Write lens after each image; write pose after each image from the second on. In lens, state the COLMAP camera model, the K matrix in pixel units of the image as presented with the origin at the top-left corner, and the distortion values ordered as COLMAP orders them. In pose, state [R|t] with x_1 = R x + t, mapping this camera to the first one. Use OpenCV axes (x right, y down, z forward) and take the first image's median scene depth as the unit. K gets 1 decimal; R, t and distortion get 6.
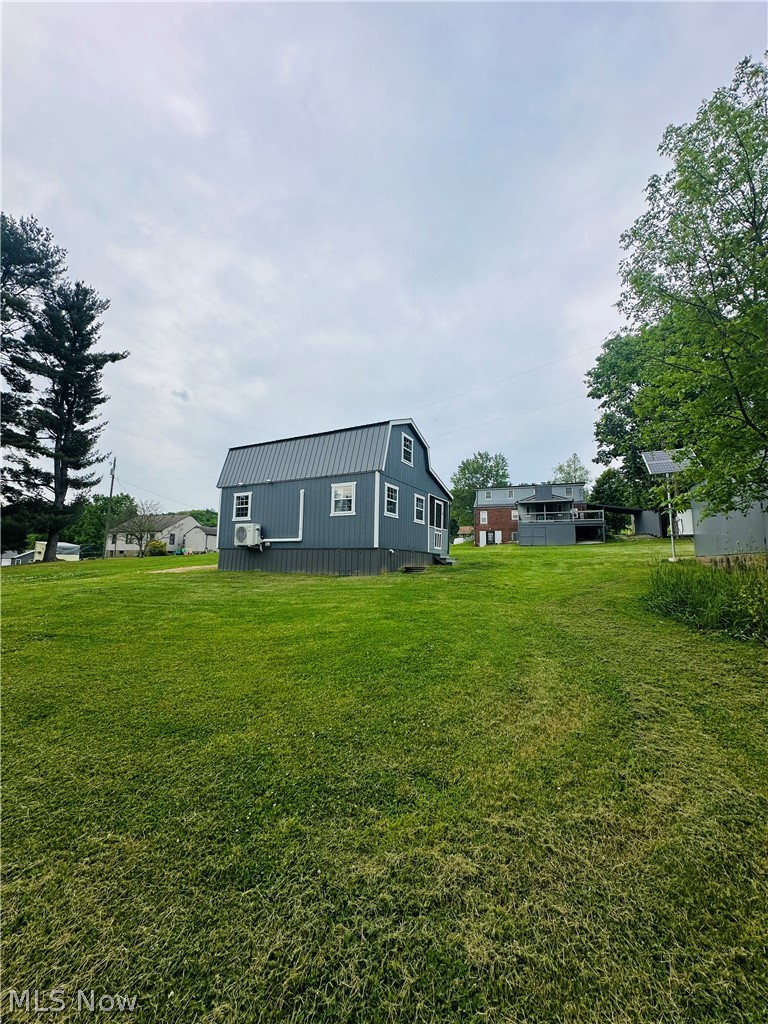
lens RADIAL K [[407.9, 0, 384.0], [0, 407.9, 512.0], [0, 0, 1]] dist [-0.025718, 0.000035]
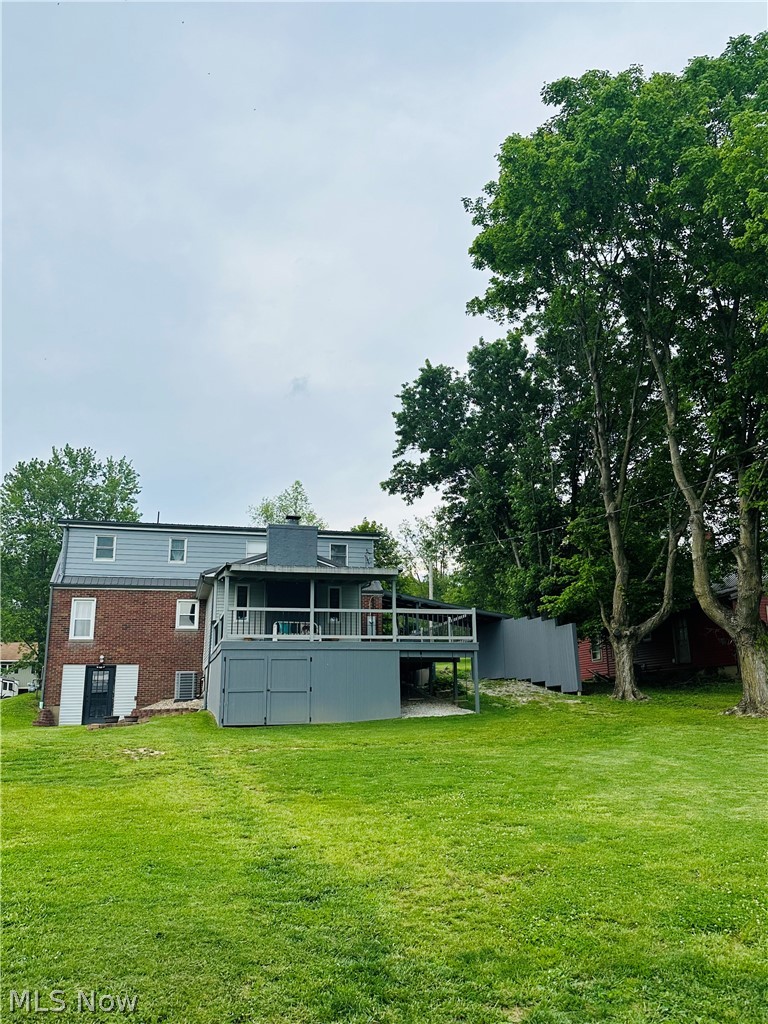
lens RADIAL K [[814.2, 0, 384.0], [0, 814.2, 512.0], [0, 0, 1]] dist [-0.004144, -0.001756]
pose [[0.804665, 0.119634, 0.581552, 0.064070], [-0.044448, 0.988879, -0.141928, 0.010506], [-0.592064, 0.088356, 0.801033, 0.376366]]
